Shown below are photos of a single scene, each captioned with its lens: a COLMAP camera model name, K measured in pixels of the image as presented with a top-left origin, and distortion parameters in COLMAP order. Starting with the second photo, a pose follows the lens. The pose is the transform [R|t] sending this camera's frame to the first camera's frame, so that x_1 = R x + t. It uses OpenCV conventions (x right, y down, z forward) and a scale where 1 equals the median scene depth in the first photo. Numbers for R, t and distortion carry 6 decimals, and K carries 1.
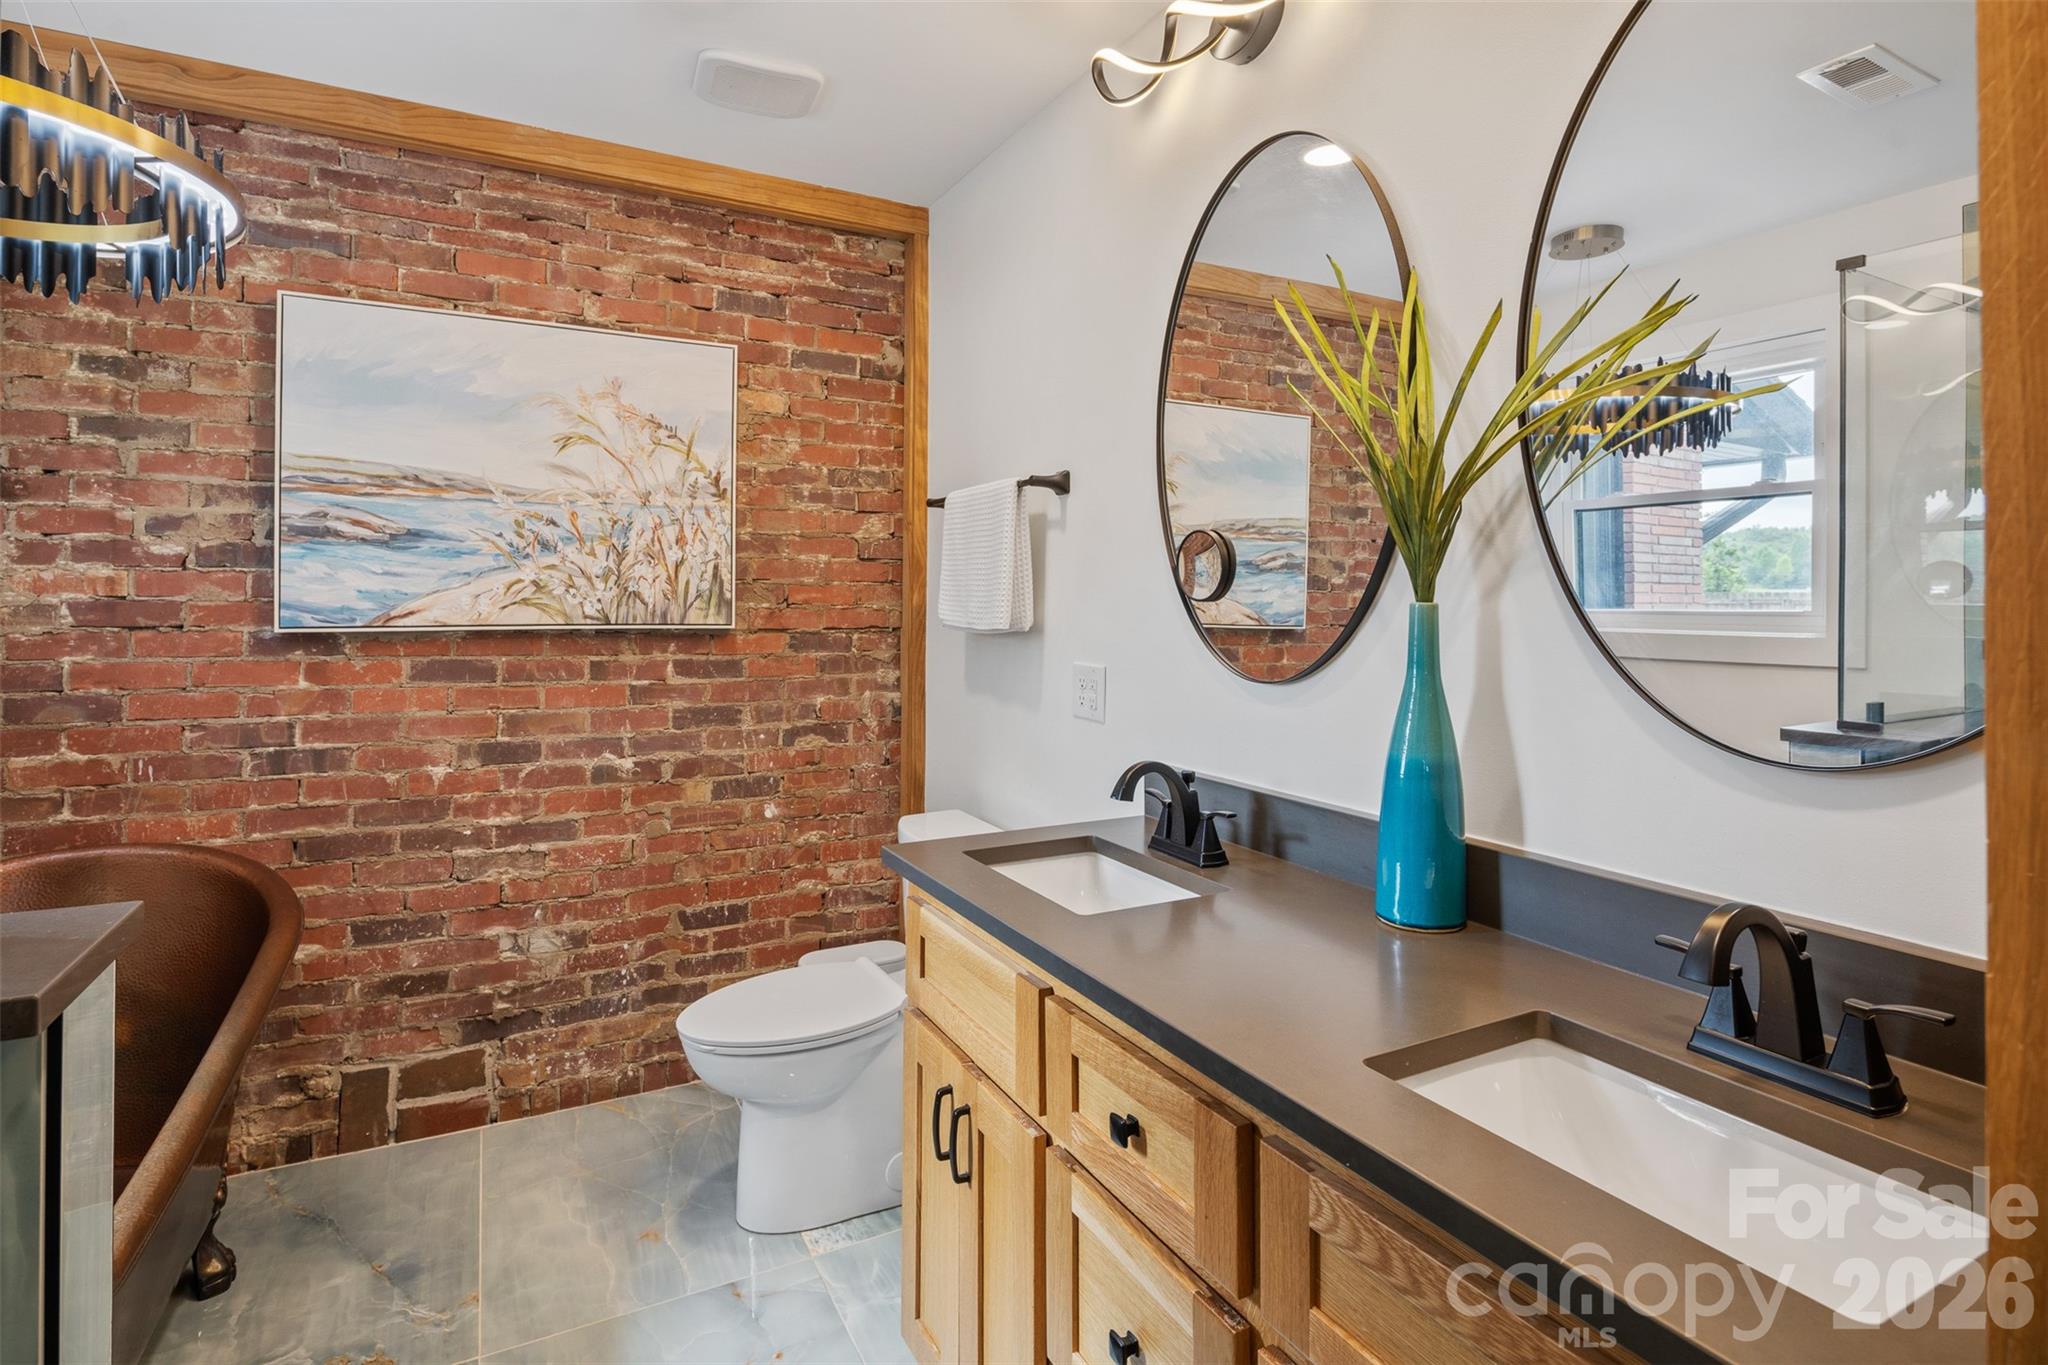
lens RADIAL K [[1023.5, 0, 1021.2], [0, 1023.5, 591.4], [0, 0, 1]] dist [0.002669, -0.002484]
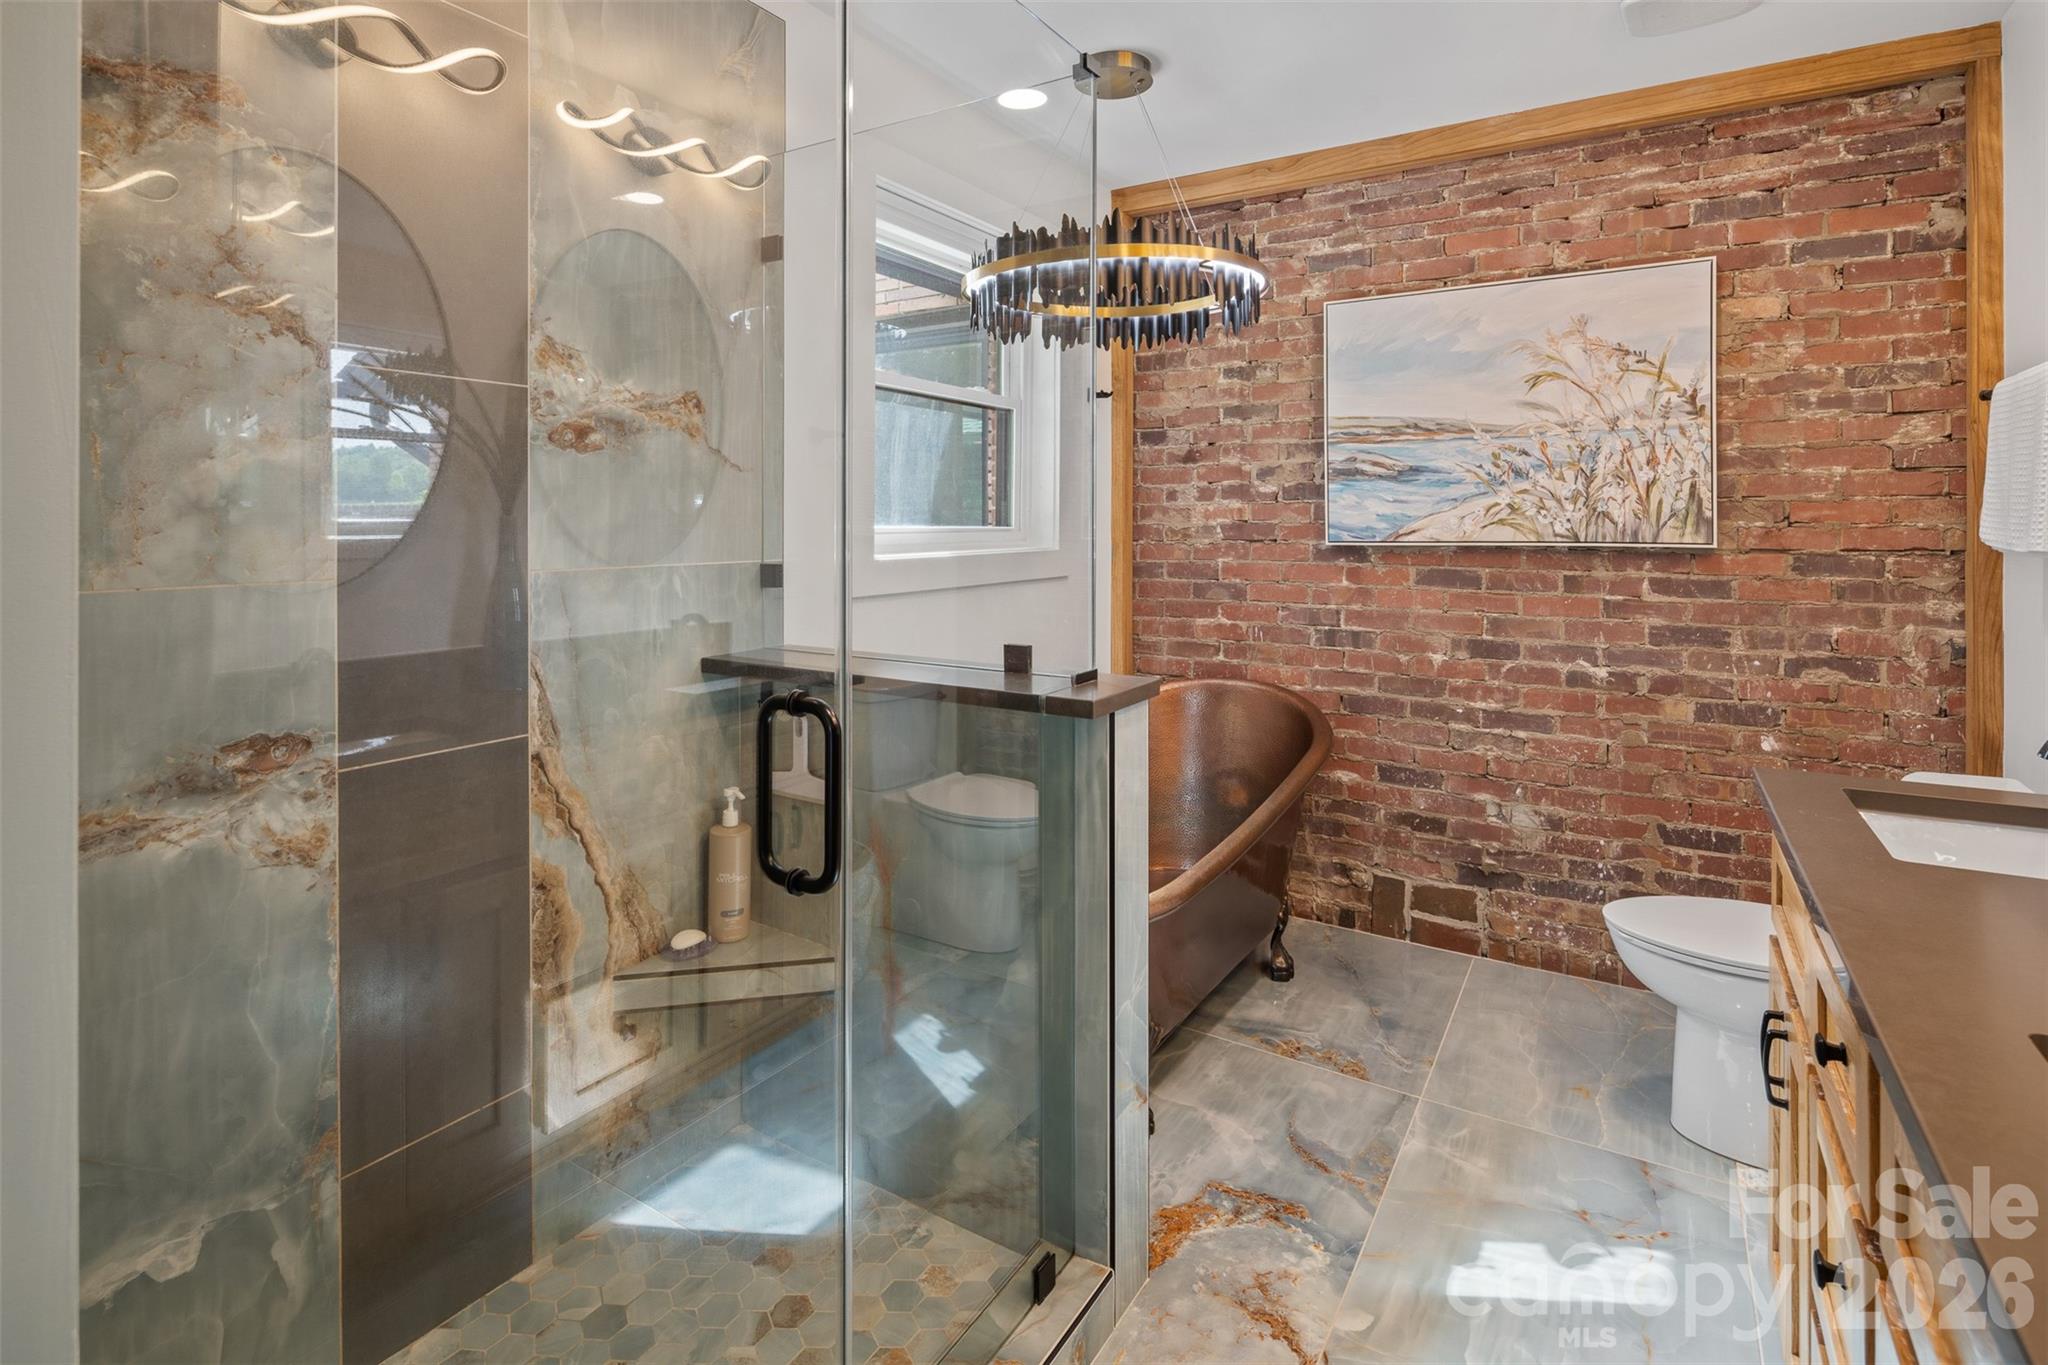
lens RADIAL K [[1014.1, 0, 1017.0], [0, 1014.1, 521.6], [0, 0, 1]] dist [0.001940, -0.000460]
pose [[0.504006, -0.009335, -0.863649, 0.230839], [0.013417, 0.999906, -0.002978, 0.005431], [0.863596, -0.010087, 0.504084, -0.063220]]
